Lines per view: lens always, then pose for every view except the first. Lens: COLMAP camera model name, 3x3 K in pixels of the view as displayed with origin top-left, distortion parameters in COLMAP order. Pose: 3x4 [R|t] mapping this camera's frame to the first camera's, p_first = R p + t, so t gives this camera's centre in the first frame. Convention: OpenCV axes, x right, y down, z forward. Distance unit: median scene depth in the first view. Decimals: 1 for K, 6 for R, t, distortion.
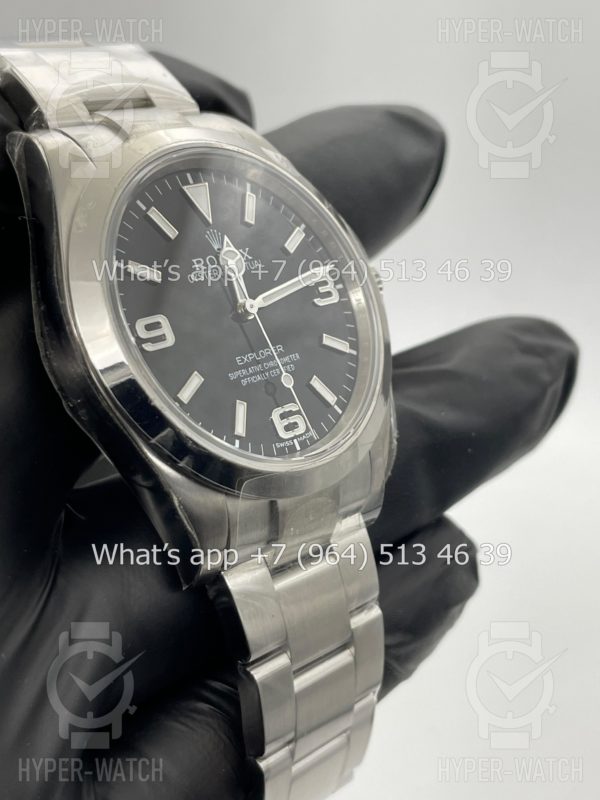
lens RADIAL K [[1288.3, 0, 298.0], [0, 1288.3, 399.3], [0, 0, 1]] dist [0.140201, 0.000000]
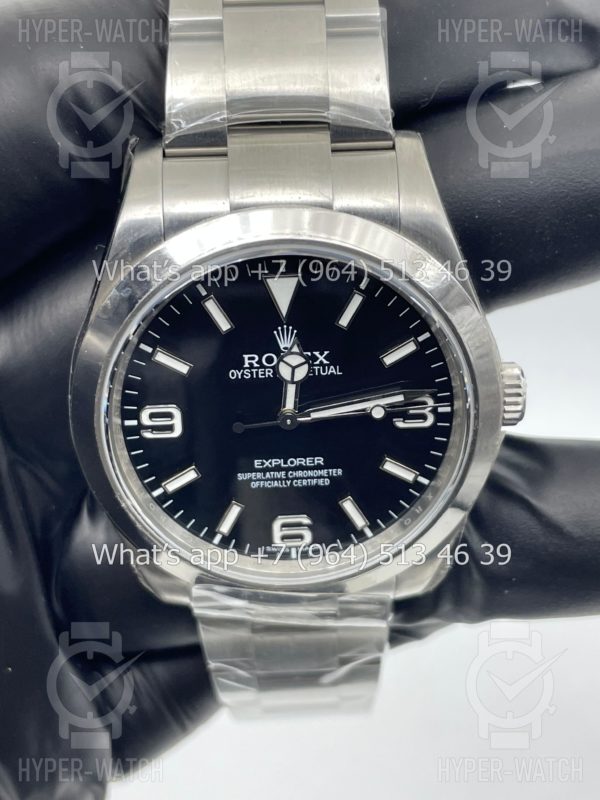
lens RADIAL K [[1288.3, 0, 302.8], [0, 1288.3, 396.2], [0, 0, 1]] dist [0.140201, 0.000000]
pose [[0.725406, 0.552308, -0.410782, 0.337210], [-0.213486, 0.747889, 0.628559, -0.663942], [0.654378, -0.368264, 0.660433, 0.410422]]
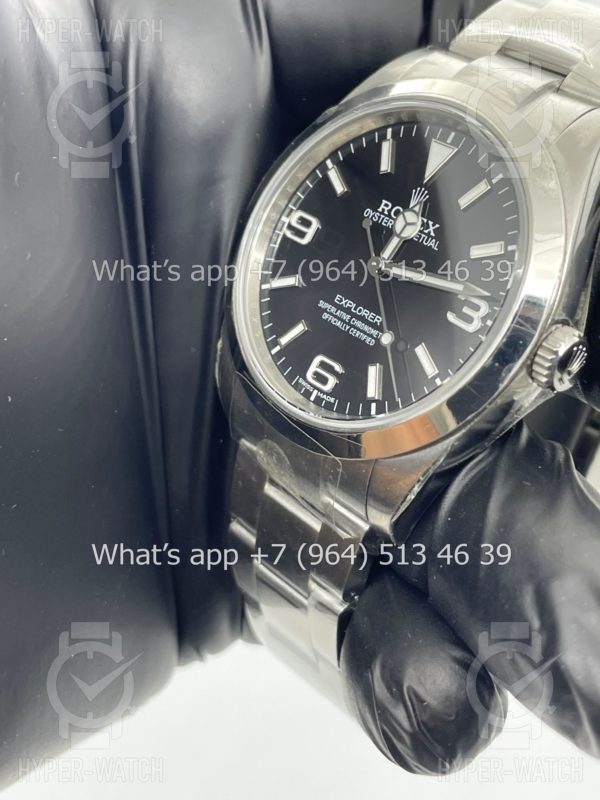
lens RADIAL K [[1288.3, 0, 302.8], [0, 1288.3, 407.7], [0, 0, 1]] dist [0.140201, 0.000000]
pose [[-0.054153, 0.491249, -0.869334, 0.892311], [-0.422232, 0.777681, 0.465760, -0.428817], [0.904869, 0.392283, 0.165307, 0.830098]]
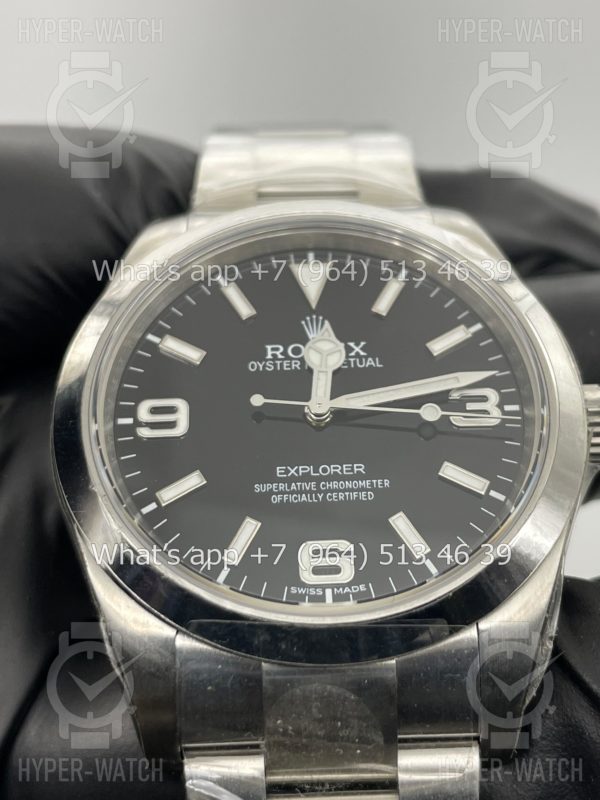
lens RADIAL K [[1288.3, 0, 304.8], [0, 1288.3, 402.7], [0, 0, 1]] dist [0.140201, 0.000000]
pose [[0.707619, -0.012436, -0.706484, 0.481905], [-0.195686, 0.957289, -0.212851, 0.085995], [0.678956, 0.288867, 0.674962, 0.495330]]
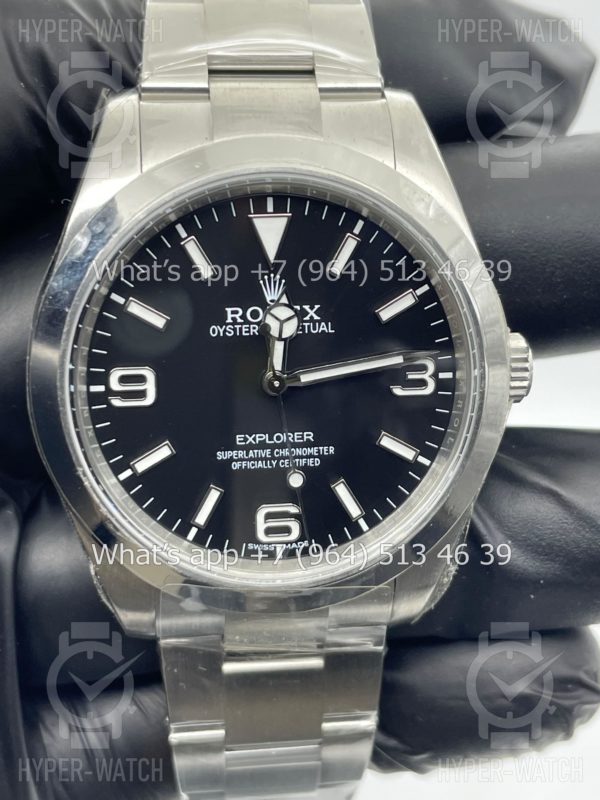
lens RADIAL K [[1288.3, 0, 305.9], [0, 1288.3, 401.1], [0, 0, 1]] dist [0.140201, 0.000000]
pose [[0.768214, 0.432245, -0.472241, 0.370341], [-0.244908, 0.879967, 0.407036, -0.401183], [0.591496, -0.197036, 0.781863, 0.369731]]
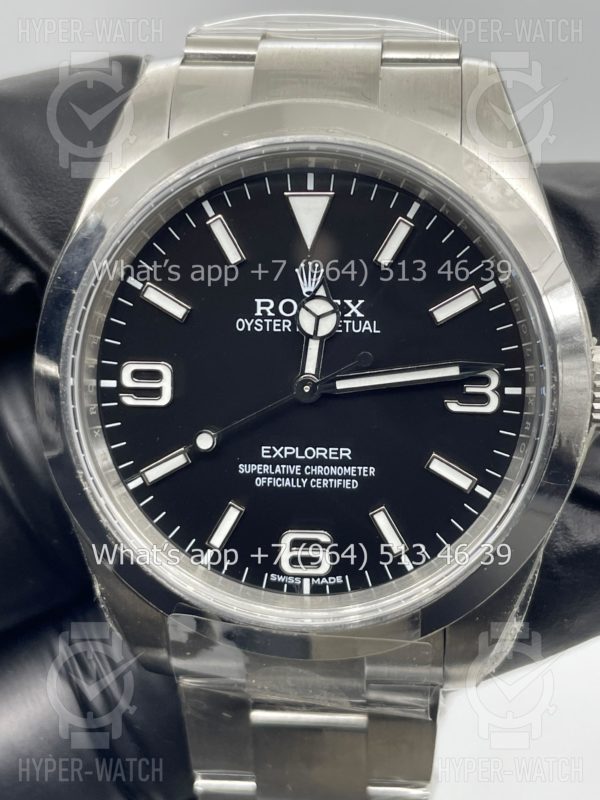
lens RADIAL K [[1288.3, 0, 304.6], [0, 1288.3, 394.1], [0, 0, 1]] dist [0.140201, 0.000000]
pose [[0.633418, 0.444506, -0.633401, 0.411204], [-0.215263, 0.887458, 0.407529, -0.357002], [0.743266, -0.121788, 0.657817, 0.536677]]
